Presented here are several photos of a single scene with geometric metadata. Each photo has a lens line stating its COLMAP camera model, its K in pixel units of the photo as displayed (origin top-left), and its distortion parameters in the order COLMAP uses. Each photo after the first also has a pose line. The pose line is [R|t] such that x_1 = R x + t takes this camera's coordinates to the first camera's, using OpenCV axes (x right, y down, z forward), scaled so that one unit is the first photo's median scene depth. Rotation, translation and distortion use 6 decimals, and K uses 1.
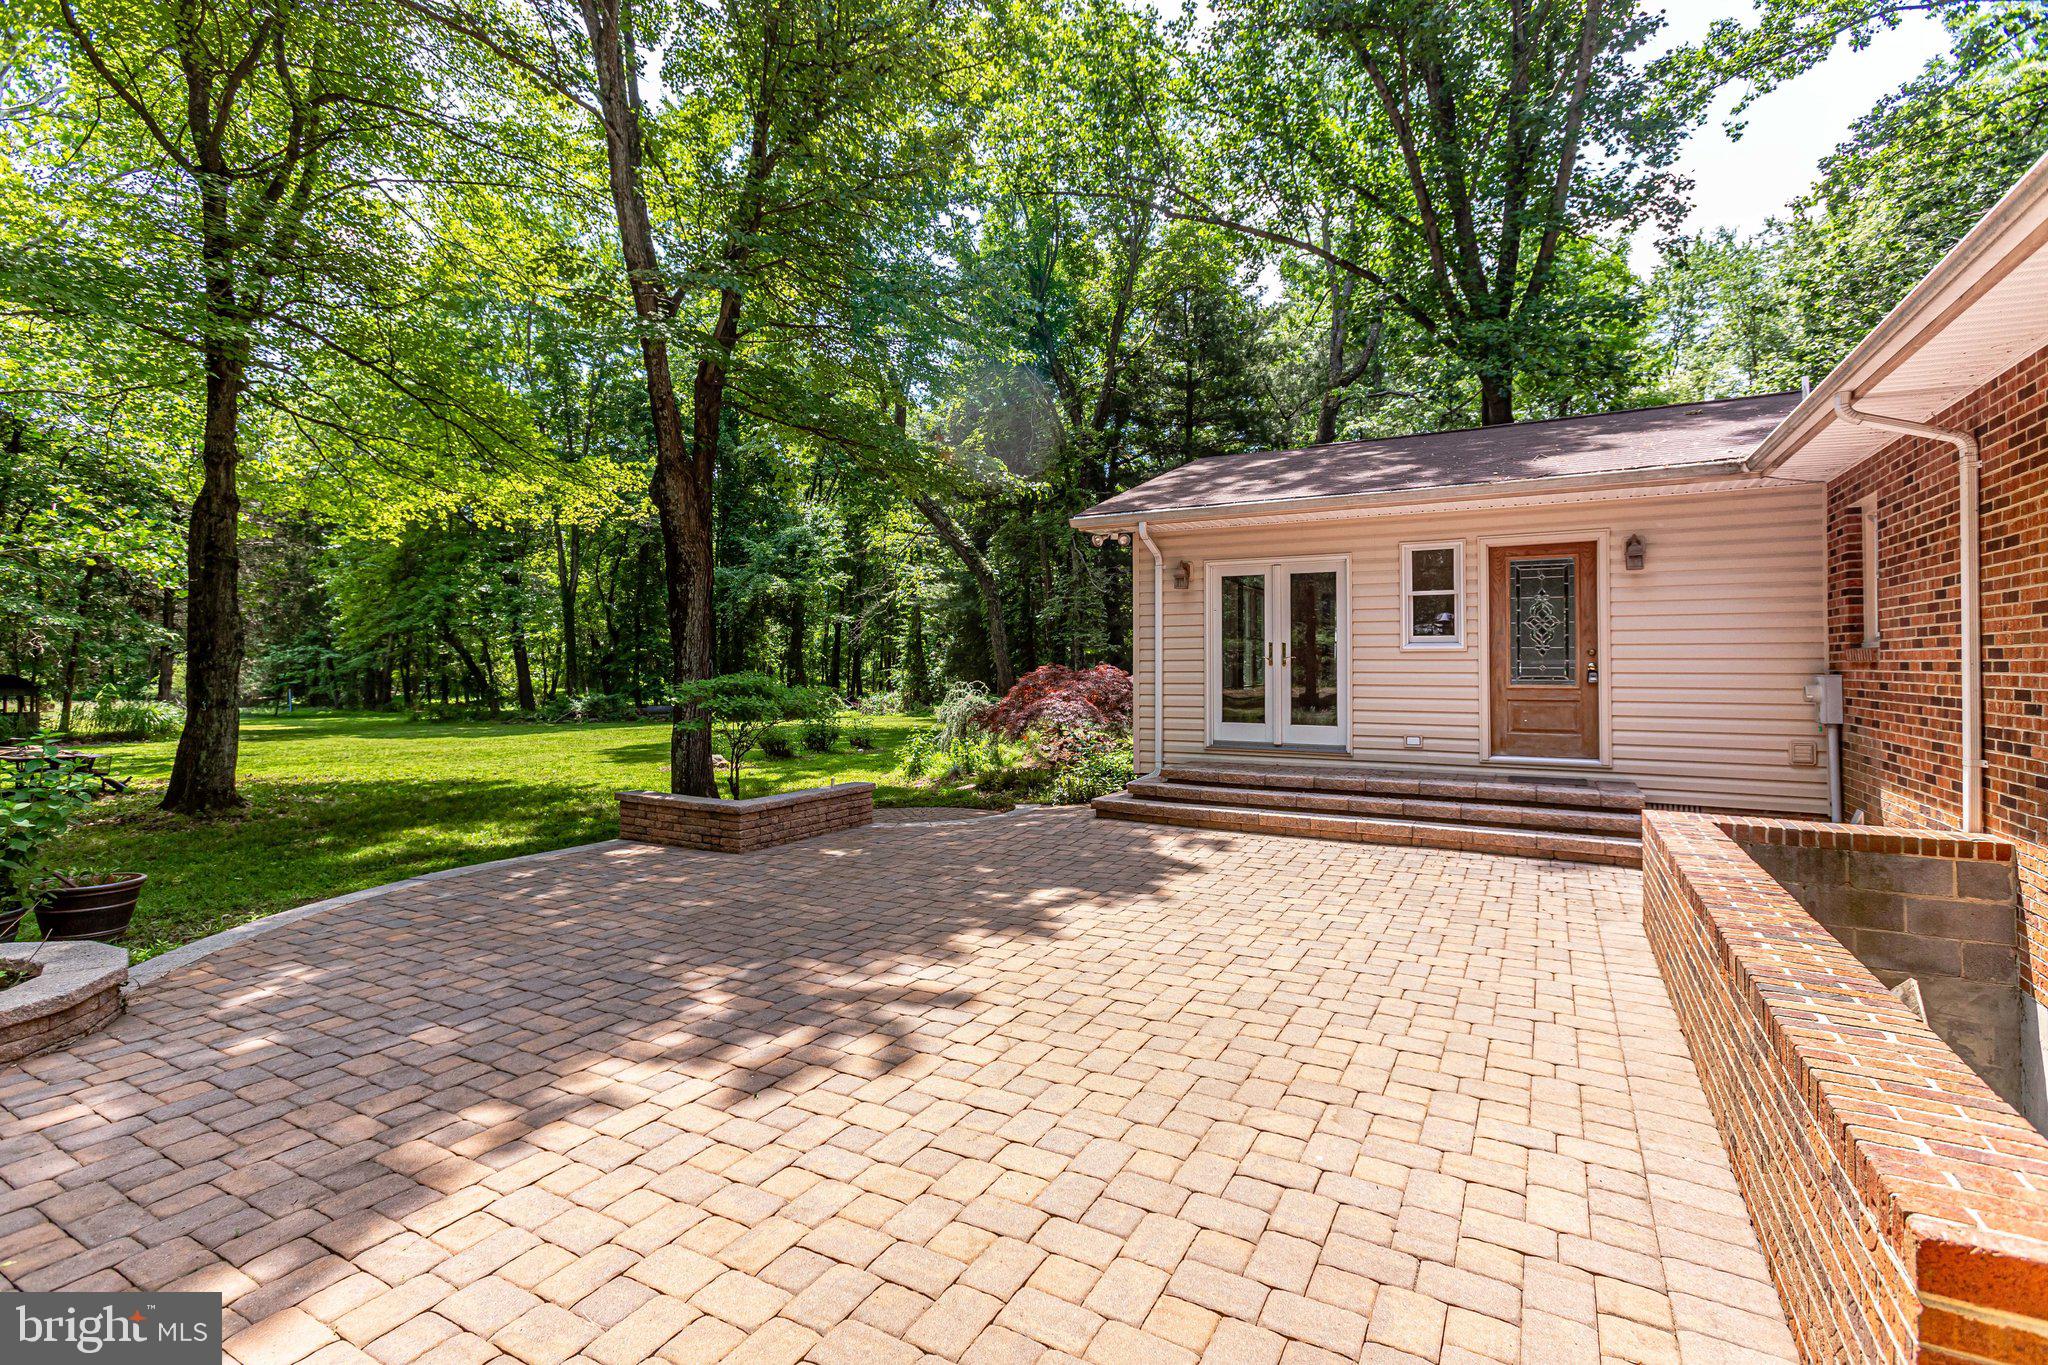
lens RADIAL K [[932.1, 0, 995.0], [0, 932.1, 656.3], [0, 0, 1]] dist [-0.000438, 0.000533]
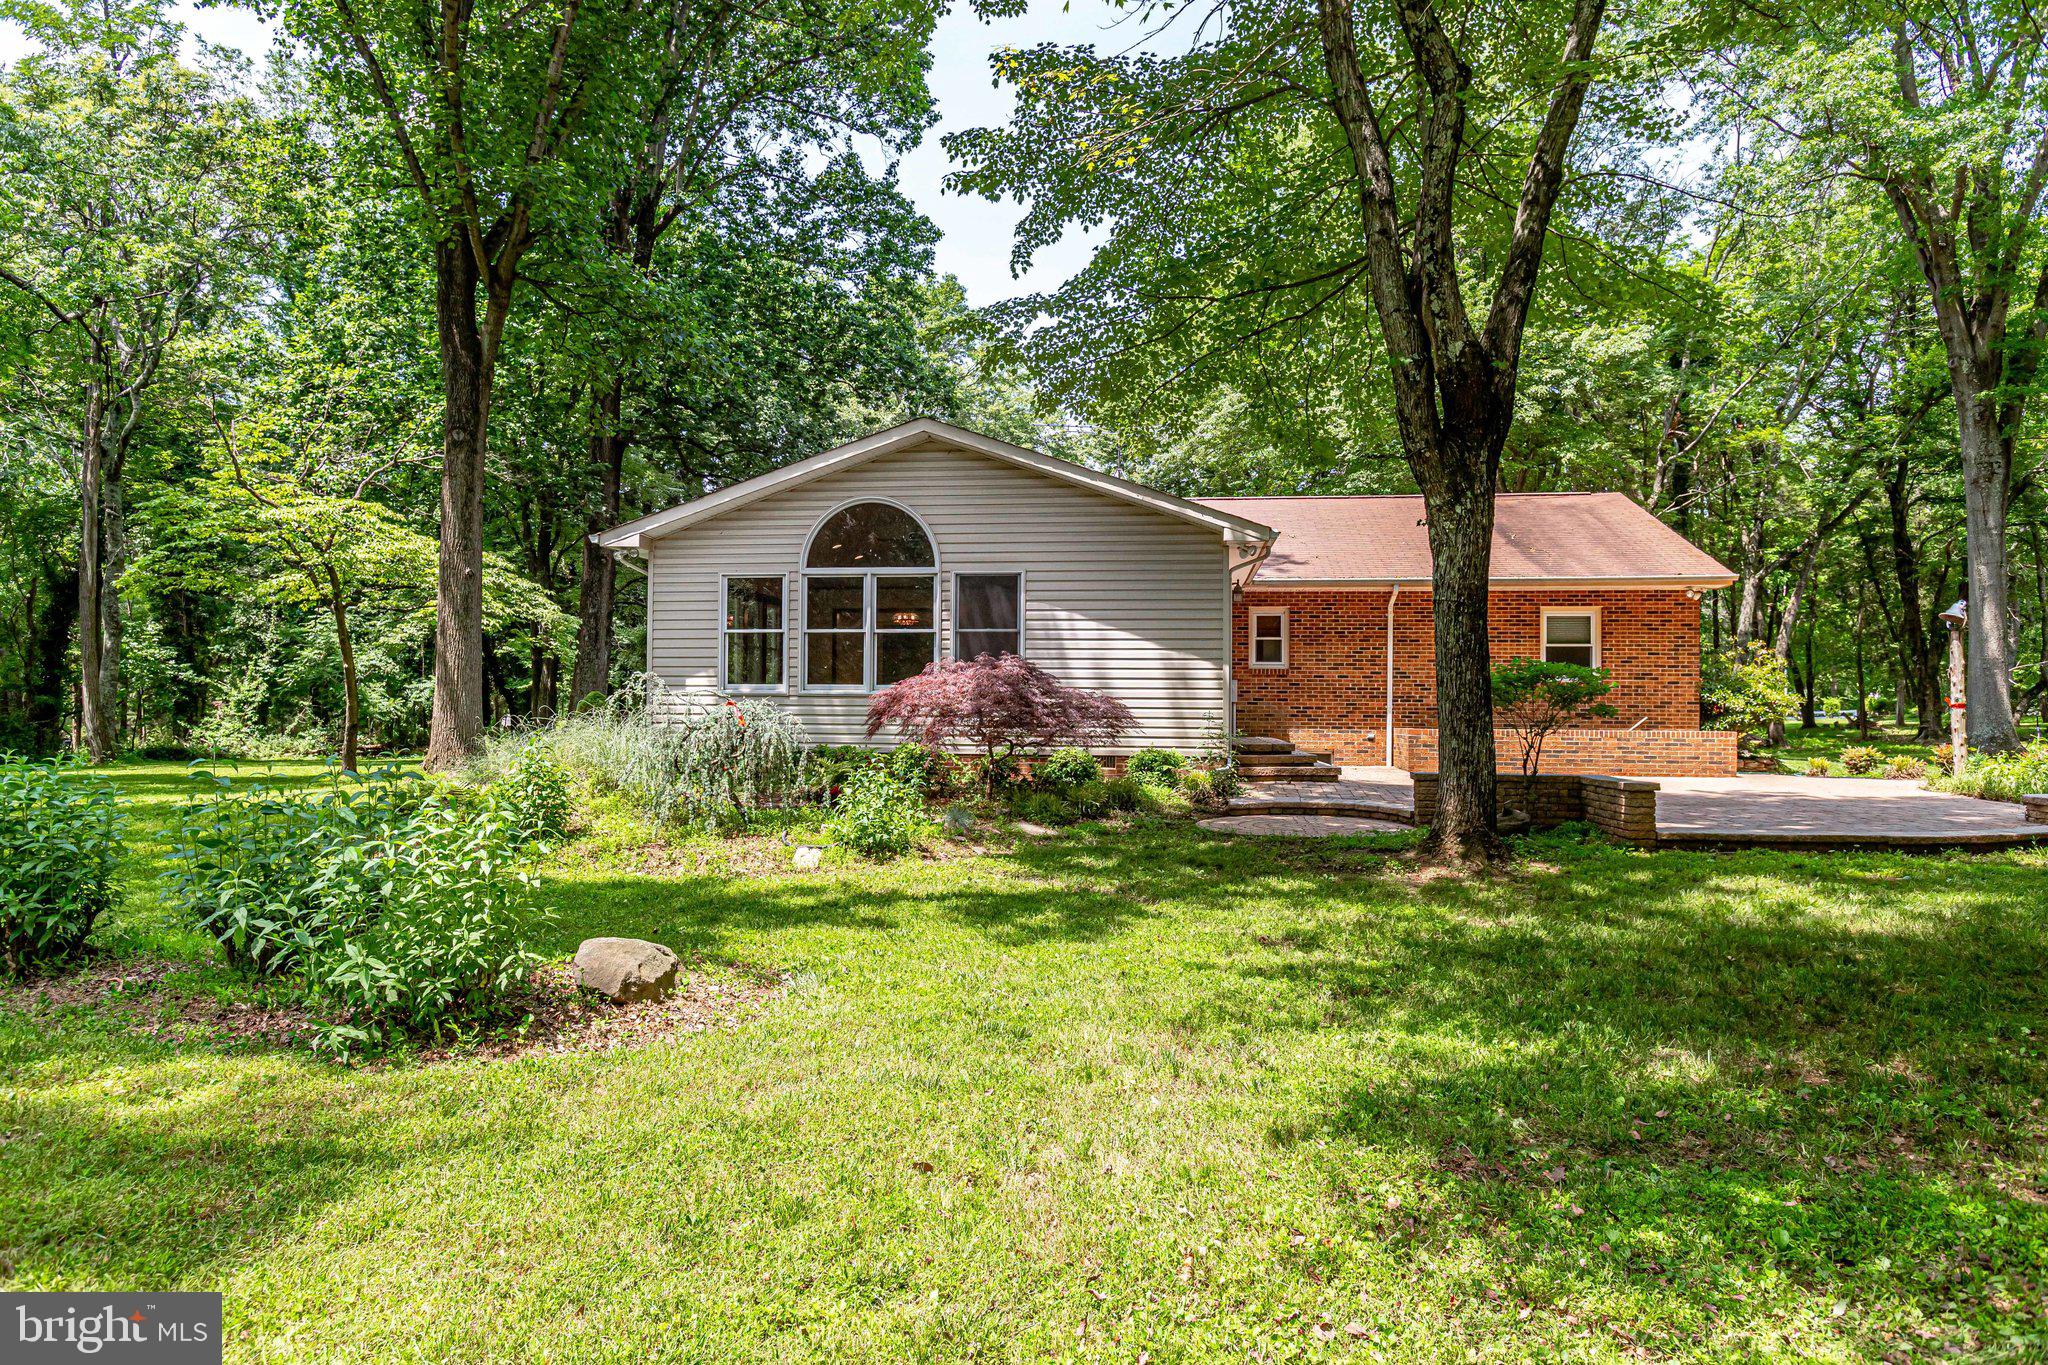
lens RADIAL K [[1253.2, 0, 1024.0], [0, 1253.2, 682.5], [0, 0, 1]] dist [-0.001383, 0.000193]
pose [[-0.389619, 0.018395, 0.920792, -1.201600], [-0.015577, 0.999526, -0.026559, 0.081152], [-0.920844, -0.024691, -0.389148, 1.904793]]
